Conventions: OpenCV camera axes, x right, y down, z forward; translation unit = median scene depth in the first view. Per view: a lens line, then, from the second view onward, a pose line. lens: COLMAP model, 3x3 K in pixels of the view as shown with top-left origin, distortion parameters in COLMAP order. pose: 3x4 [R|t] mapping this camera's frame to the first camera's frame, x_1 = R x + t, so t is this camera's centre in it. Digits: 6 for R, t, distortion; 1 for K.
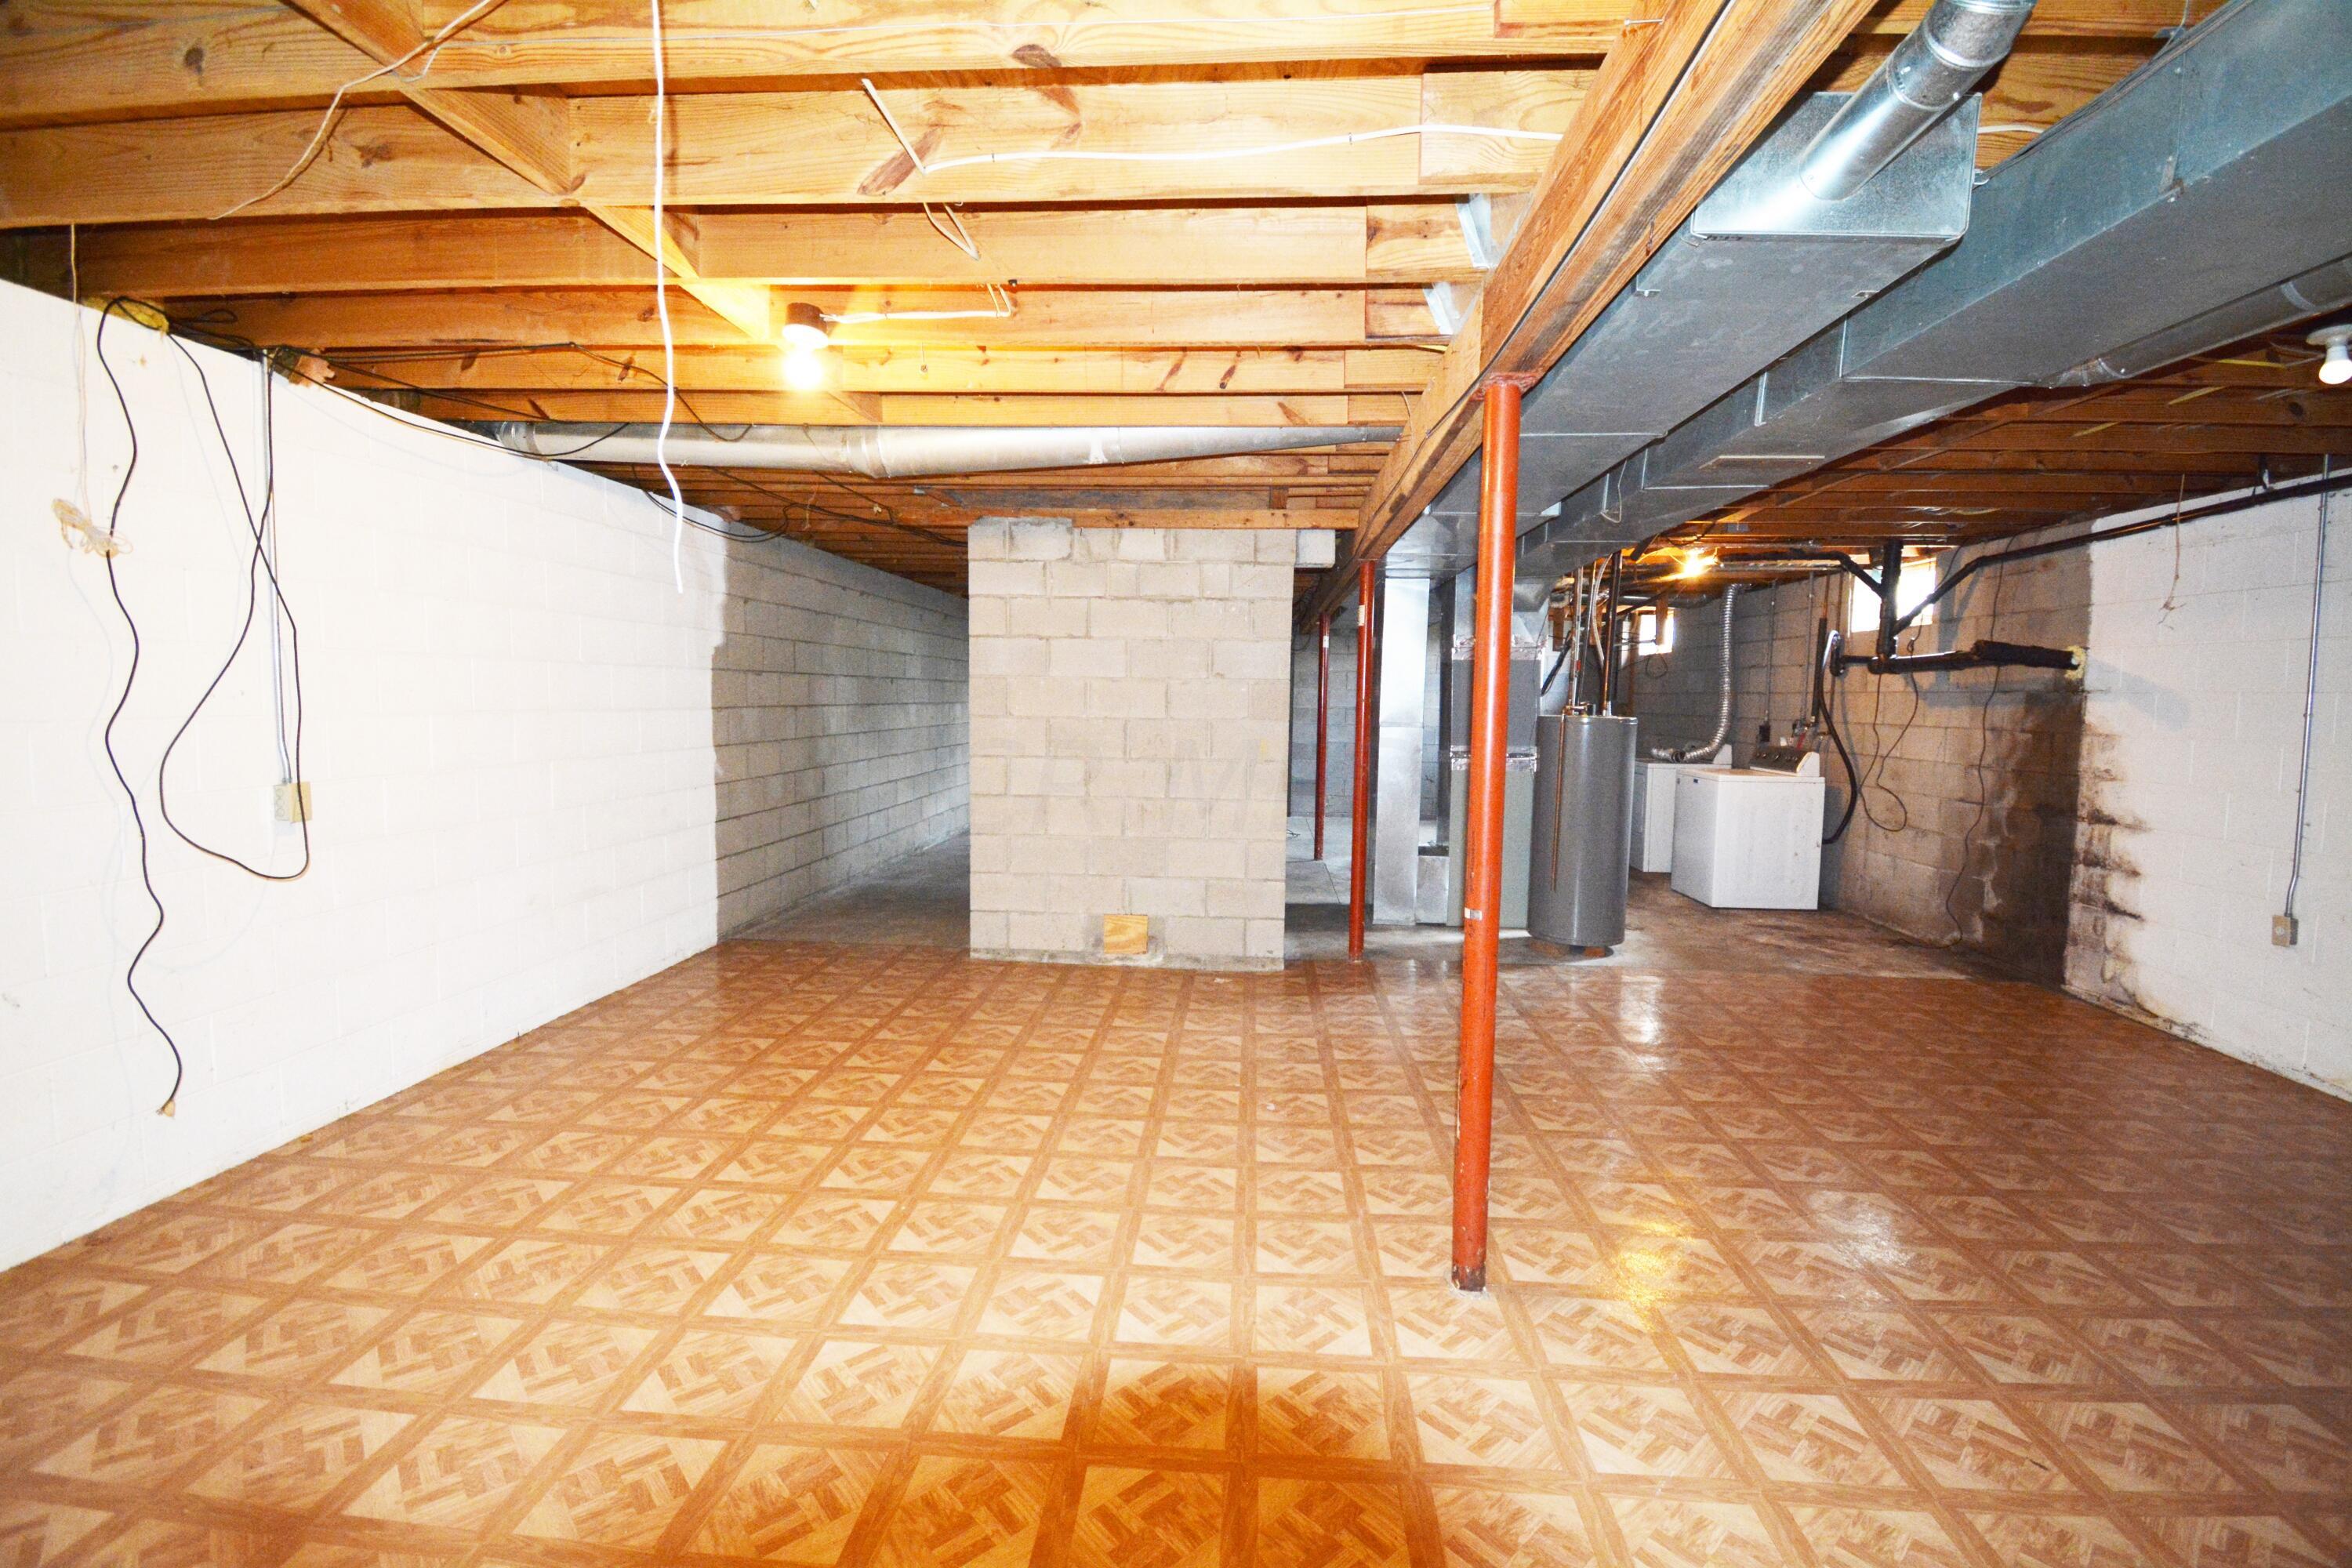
lens RADIAL K [[1033.6, 0, 1190.6], [0, 1033.6, 770.3], [0, 0, 1]] dist [0.007355, -0.013851]
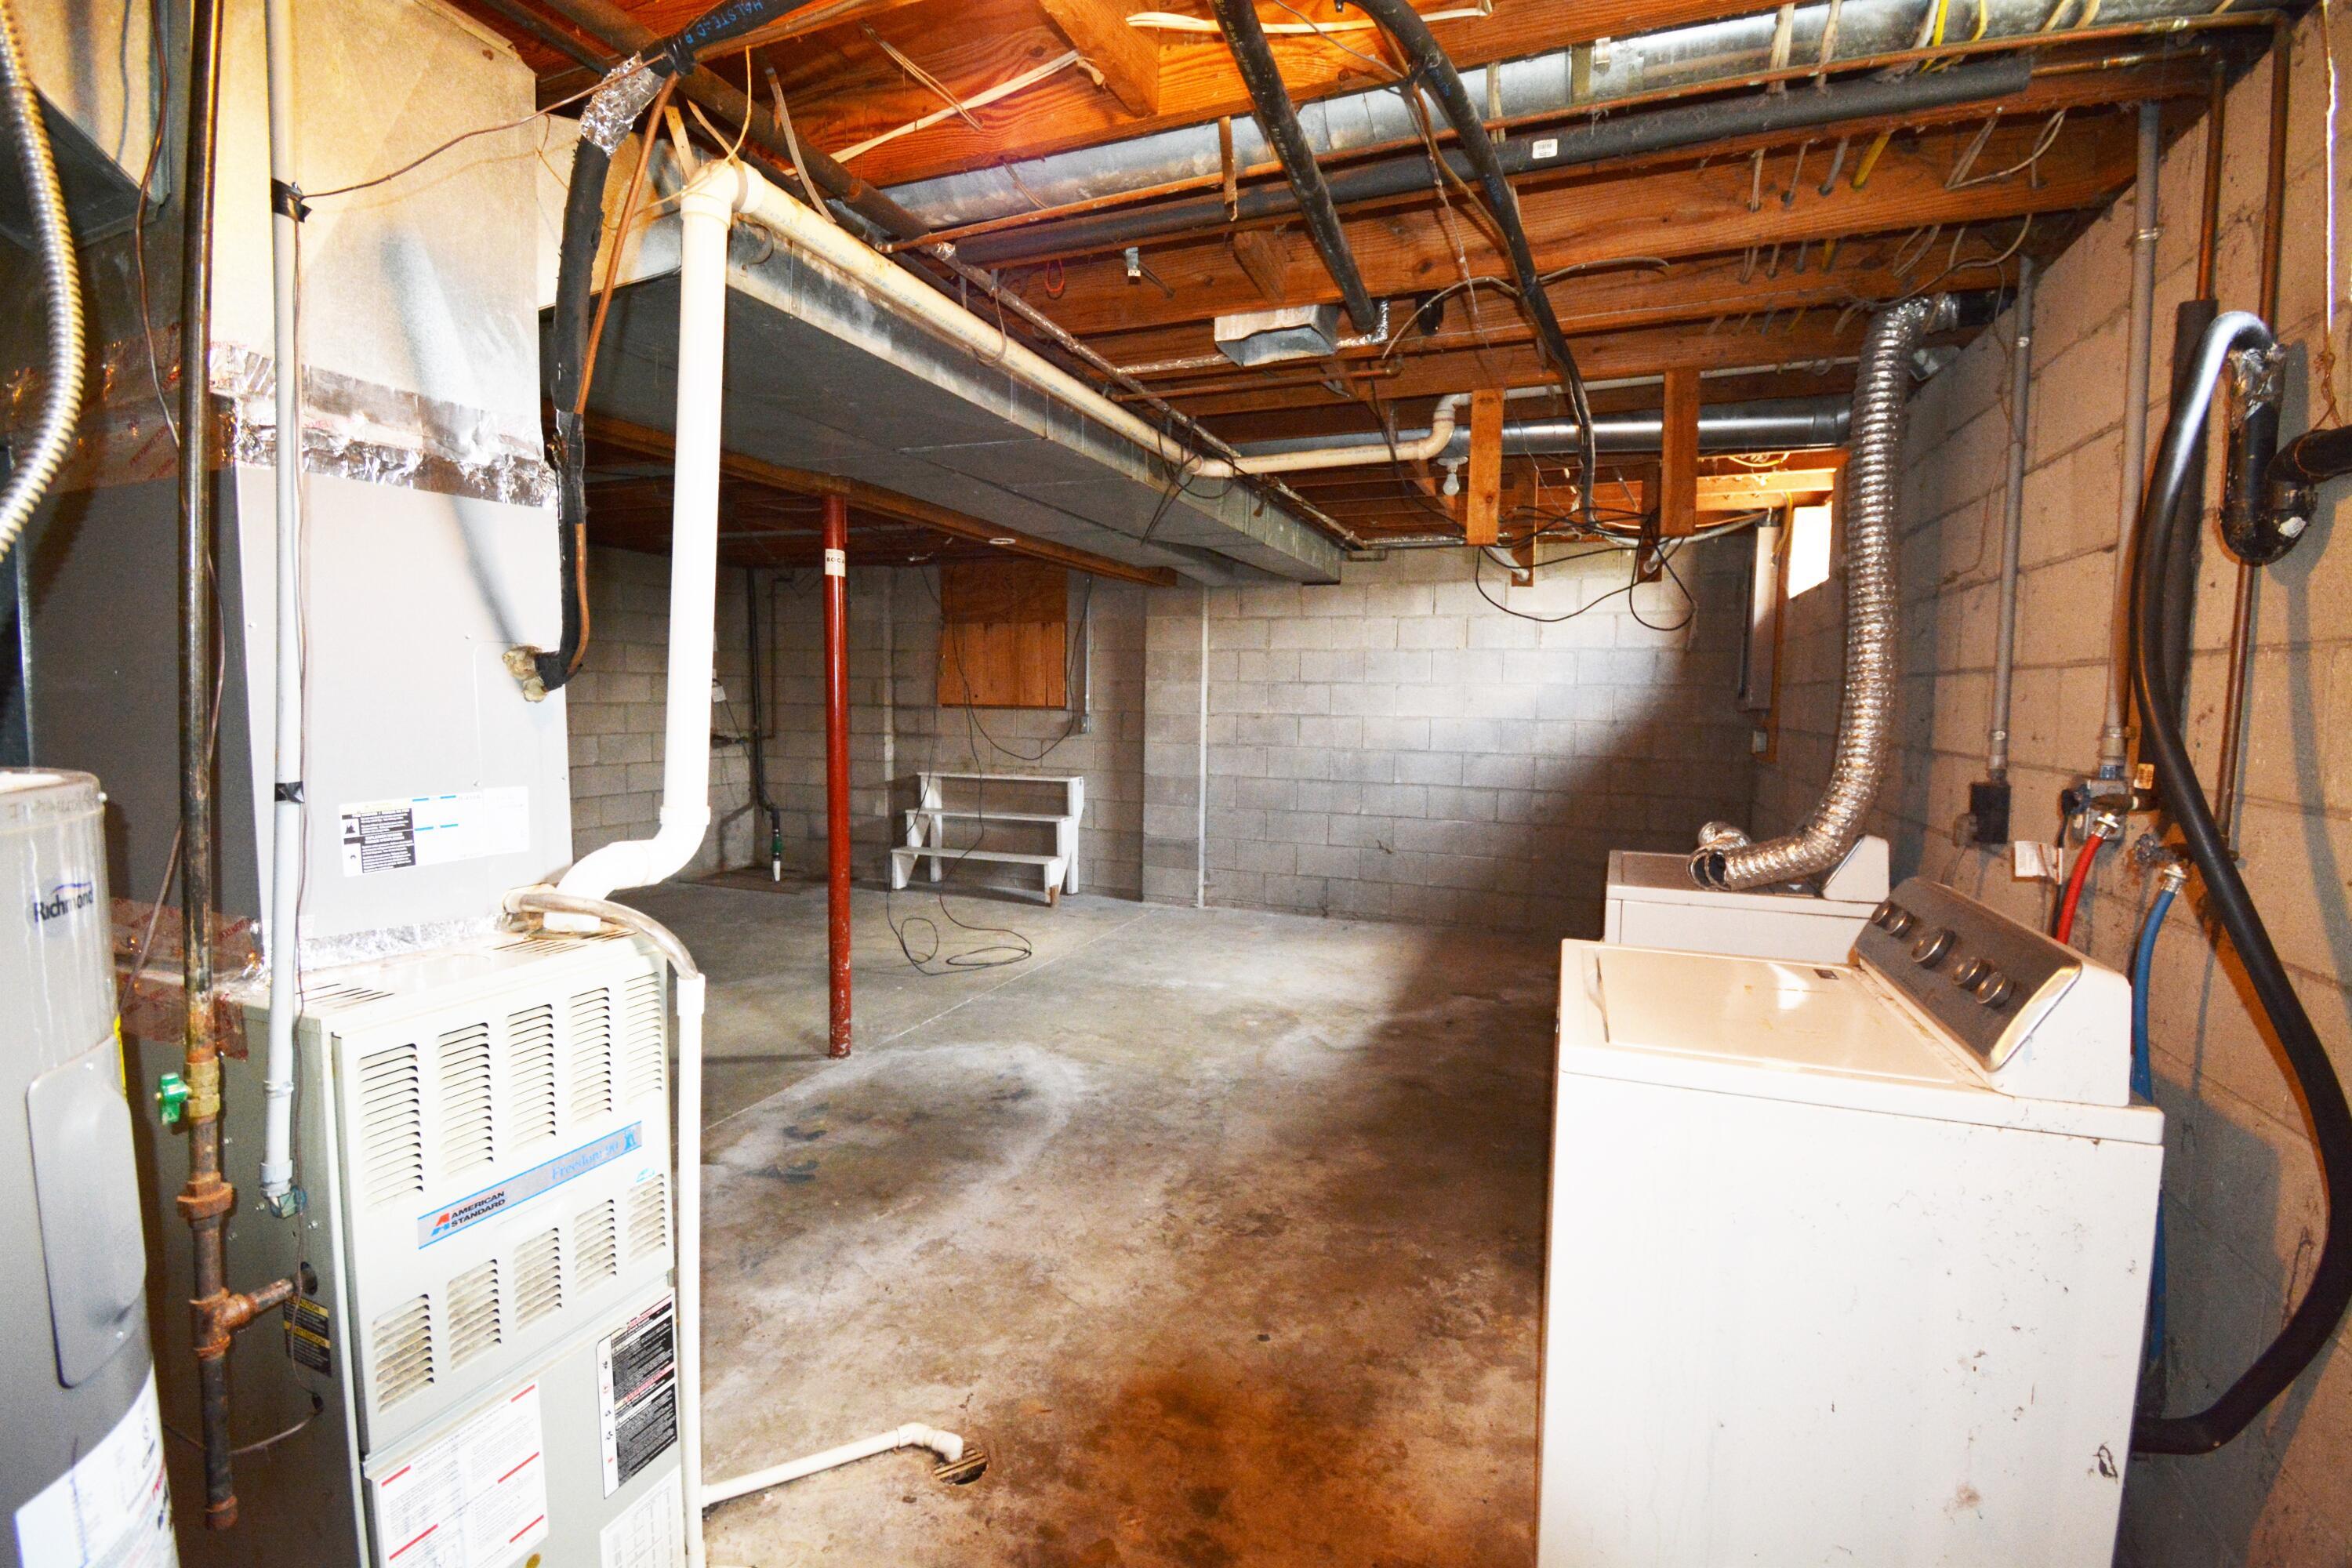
lens RADIAL K [[1033.6, 0, 1177.4], [0, 1033.6, 767.7], [0, 0, 1]] dist [0.007355, -0.013851]
pose [[0.950810, 0.011469, -0.309564, 0.737274], [-0.014699, 0.999859, -0.008103, -0.071806], [0.309427, 0.012255, 0.950844, 1.134345]]
